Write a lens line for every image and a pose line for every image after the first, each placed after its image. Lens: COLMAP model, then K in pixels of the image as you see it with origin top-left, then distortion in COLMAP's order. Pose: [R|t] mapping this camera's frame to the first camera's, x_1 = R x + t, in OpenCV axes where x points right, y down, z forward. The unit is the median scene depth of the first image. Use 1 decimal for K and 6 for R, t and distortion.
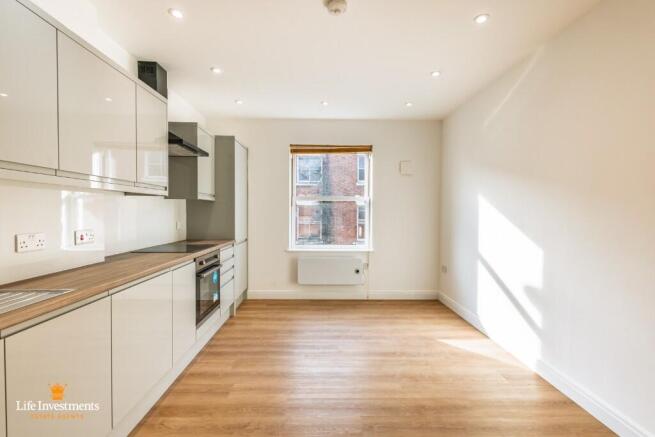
lens RADIAL K [[294.0, 0, 327.5], [0, 294.0, 218.5], [0, 0, 1]] dist [0.000027, -0.000387]
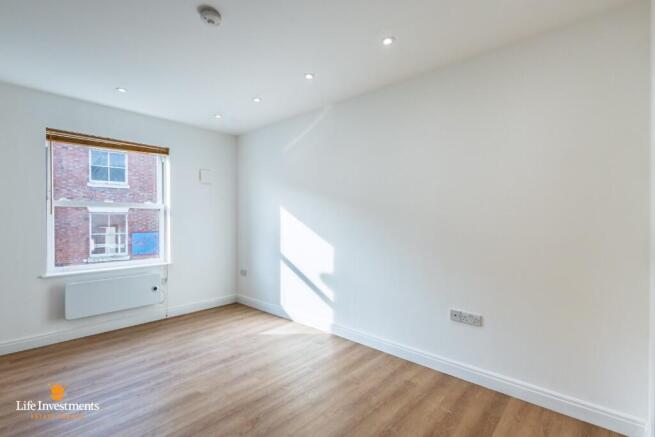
lens RADIAL K [[294.0, 0, 327.5], [0, 294.0, 218.5], [0, 0, 1]] dist [0.000027, -0.000387]
pose [[0.689099, -0.003108, 0.724660, -0.214394], [0.021760, 0.999629, -0.016405, -0.004683], [-0.724340, 0.027073, 0.688911, 0.019272]]
